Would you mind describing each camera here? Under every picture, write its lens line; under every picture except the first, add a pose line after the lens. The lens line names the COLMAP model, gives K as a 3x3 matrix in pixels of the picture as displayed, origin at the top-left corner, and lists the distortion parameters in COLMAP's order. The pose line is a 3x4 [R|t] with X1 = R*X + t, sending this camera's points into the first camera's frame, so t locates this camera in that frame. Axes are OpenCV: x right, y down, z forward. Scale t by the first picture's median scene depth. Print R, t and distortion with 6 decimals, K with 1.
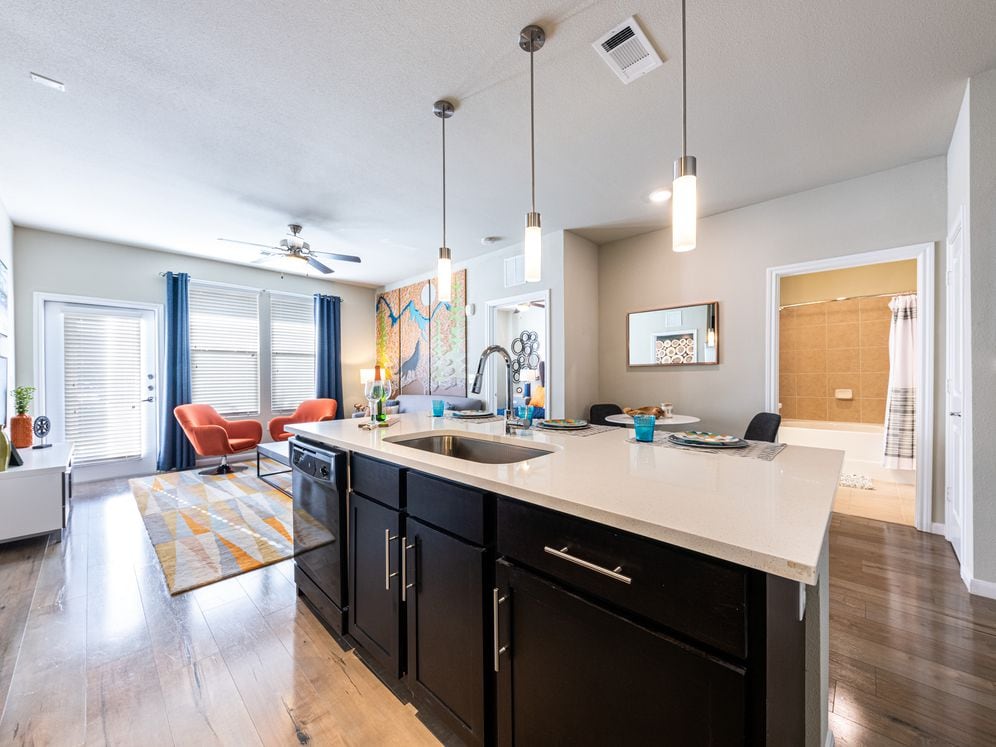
lens RADIAL K [[385.8, 0, 494.8], [0, 385.8, 376.7], [0, 0, 1]] dist [-0.000864, -0.001030]
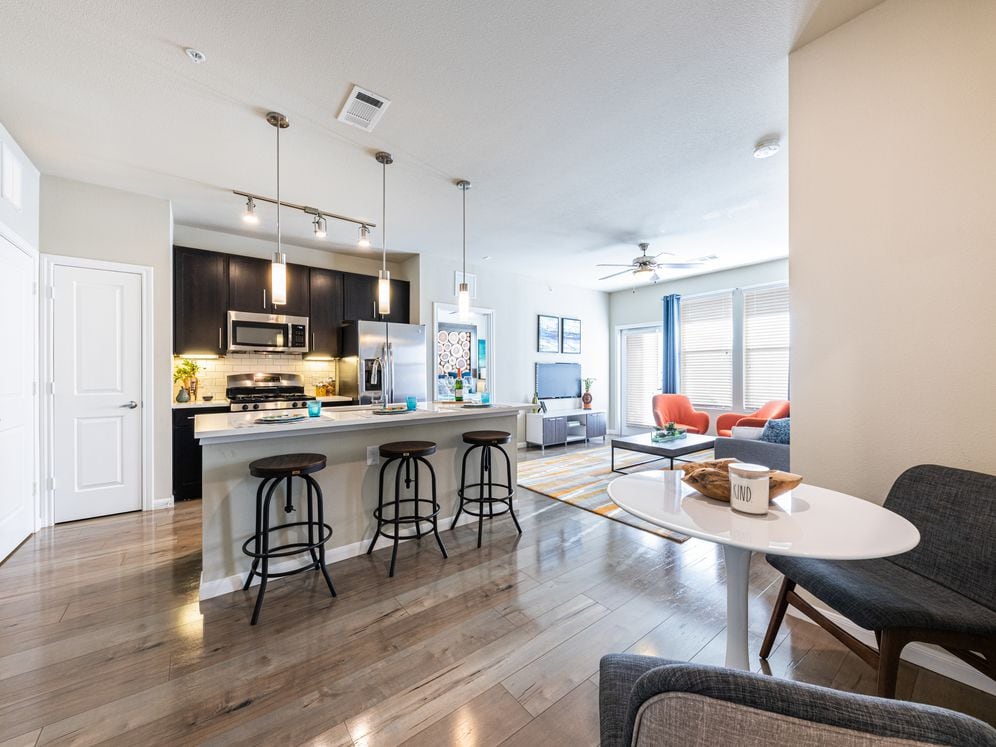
lens RADIAL K [[385.8, 0, 499.0], [0, 385.8, 375.8], [0, 0, 1]] dist [-0.000864, -0.001030]
pose [[-0.146709, 0.009384, -0.989135, 0.600335], [-0.000922, 0.999953, 0.009623, -0.002755], [0.989179, 0.002324, -0.146693, 0.629844]]
